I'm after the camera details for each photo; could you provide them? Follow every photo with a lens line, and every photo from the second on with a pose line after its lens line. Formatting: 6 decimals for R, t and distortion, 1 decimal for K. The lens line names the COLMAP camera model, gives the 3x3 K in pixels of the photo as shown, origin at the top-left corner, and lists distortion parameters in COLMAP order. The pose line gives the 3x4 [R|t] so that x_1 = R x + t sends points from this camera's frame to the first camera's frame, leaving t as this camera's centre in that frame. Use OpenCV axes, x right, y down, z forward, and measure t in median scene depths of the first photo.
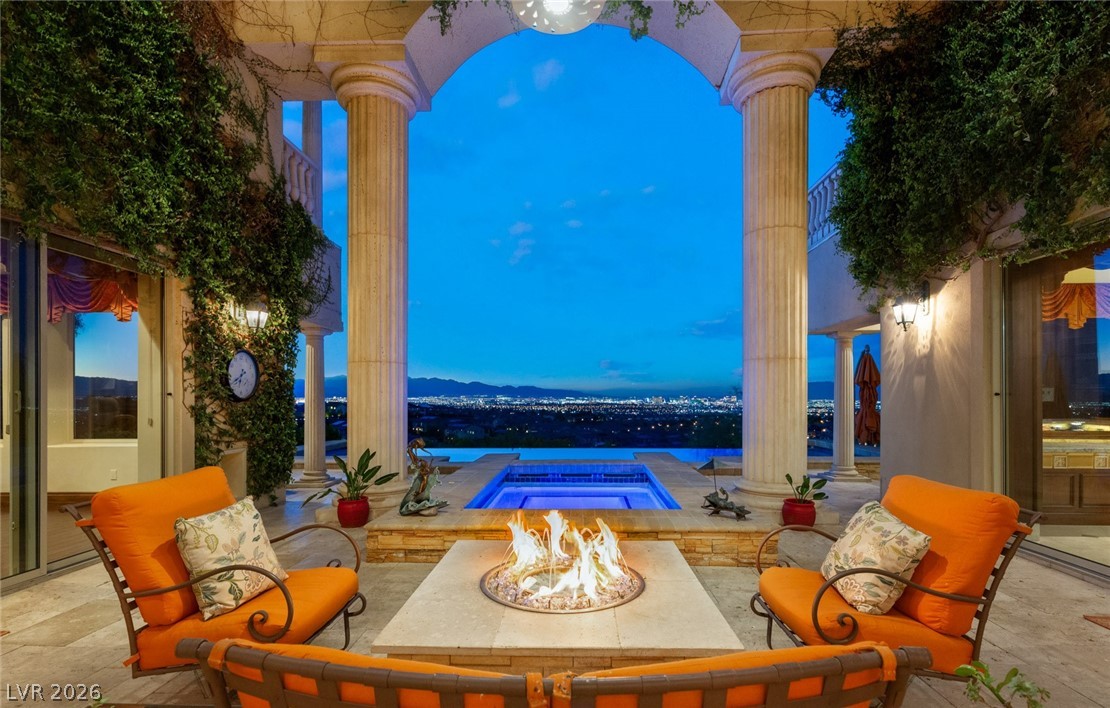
lens RADIAL K [[526.9, 0, 558.3], [0, 526.9, 397.2], [0, 0, 1]] dist [0.000489, 0.000612]
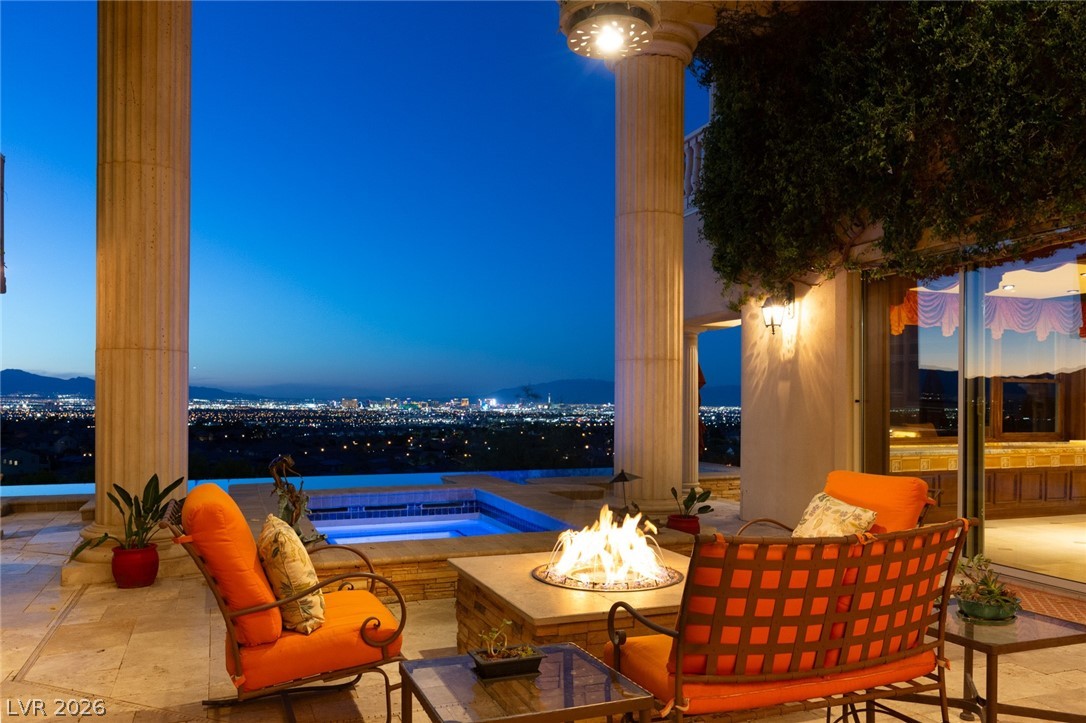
lens RADIAL K [[826.3, 0, 537.5], [0, 826.3, 397.4], [0, 0, 1]] dist [-0.000701, -0.002950]
pose [[0.917539, 0.006455, 0.397594, -0.325725], [-0.005371, 0.999978, -0.003839, -0.002928], [-0.397610, 0.001387, 0.917553, -0.202192]]
